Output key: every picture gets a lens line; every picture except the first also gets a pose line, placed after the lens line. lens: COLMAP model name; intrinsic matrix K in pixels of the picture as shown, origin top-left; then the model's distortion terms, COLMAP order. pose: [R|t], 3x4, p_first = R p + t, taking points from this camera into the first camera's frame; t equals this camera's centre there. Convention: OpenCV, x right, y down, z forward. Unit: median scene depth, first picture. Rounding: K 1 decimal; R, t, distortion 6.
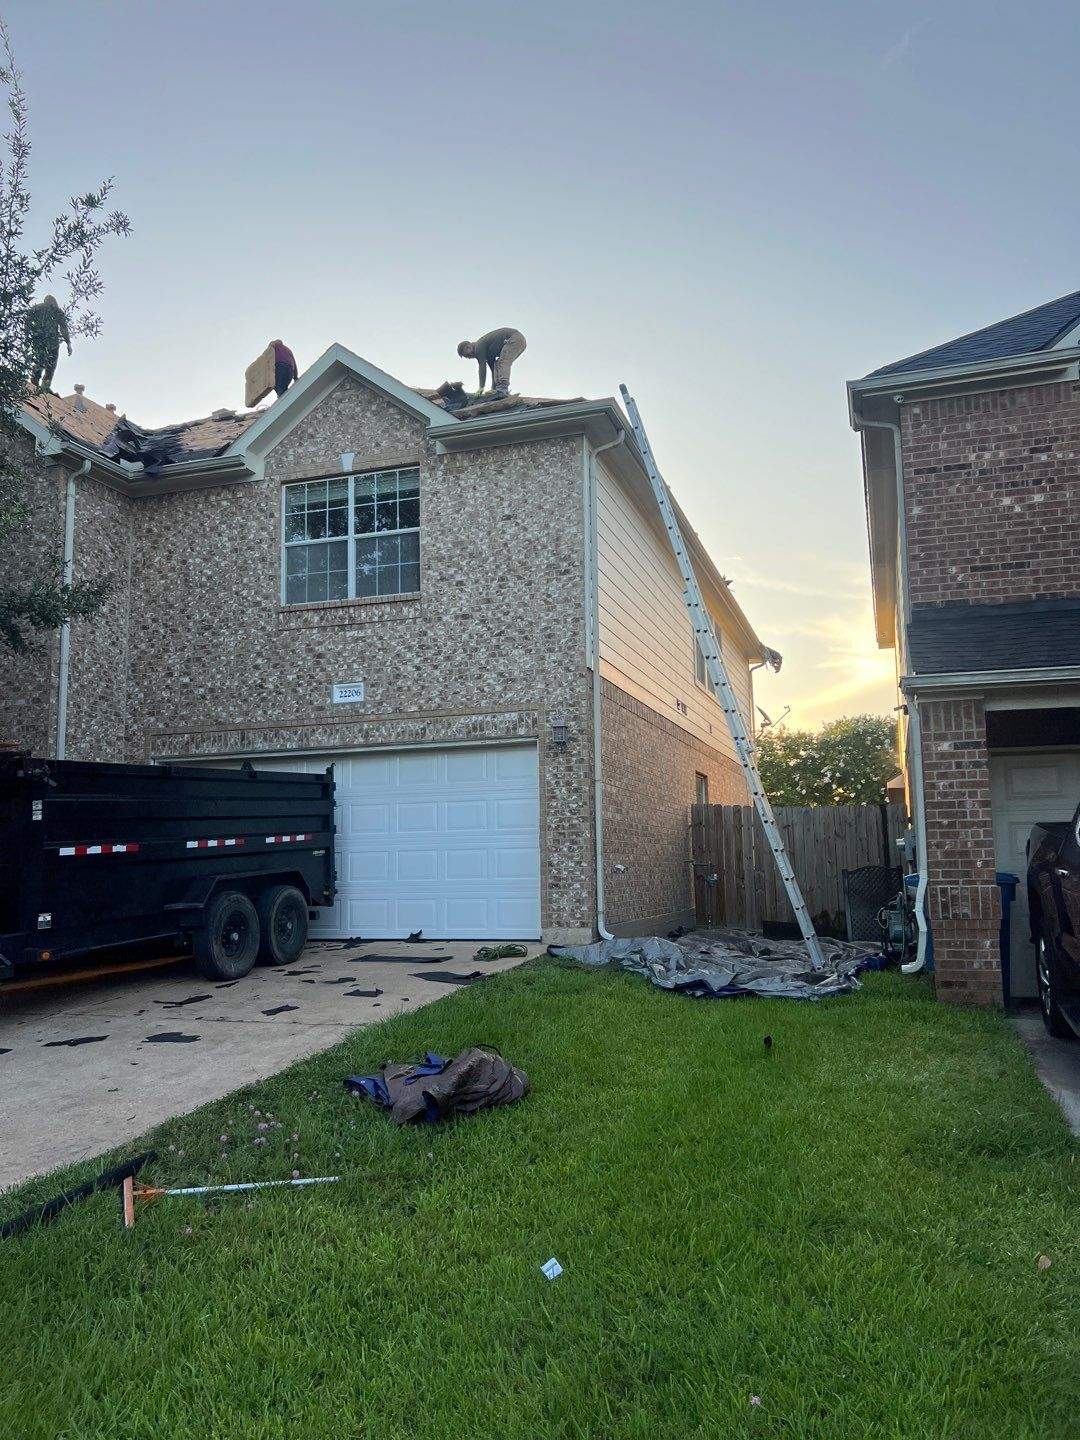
lens RADIAL K [[1077.7, 0, 537.2], [0, 1077.7, 734.3], [0, 0, 1]] dist [0.063412, -0.122539]
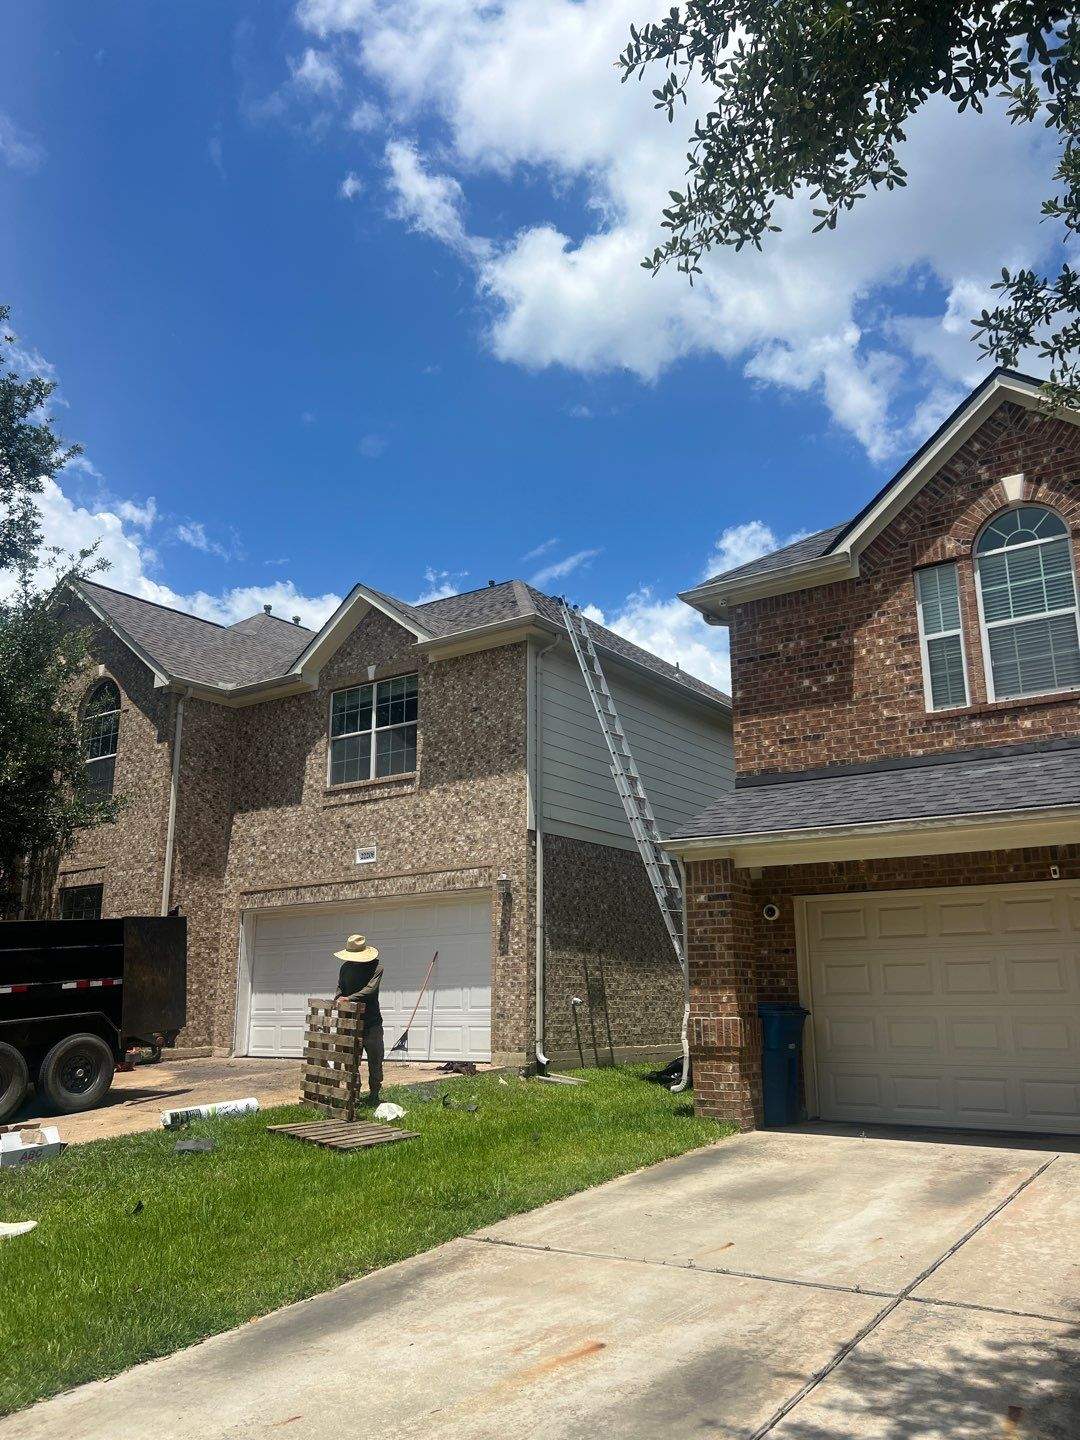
lens RADIAL K [[1104.6, 0, 543.9], [0, 1104.6, 727.0], [0, 0, 1]] dist [0.117984, -0.094496]
pose [[0.954270, -0.062567, -0.292326, 0.499614], [0.026895, 0.991856, -0.124491, -0.024665], [0.297734, 0.110936, 0.948181, -0.213397]]
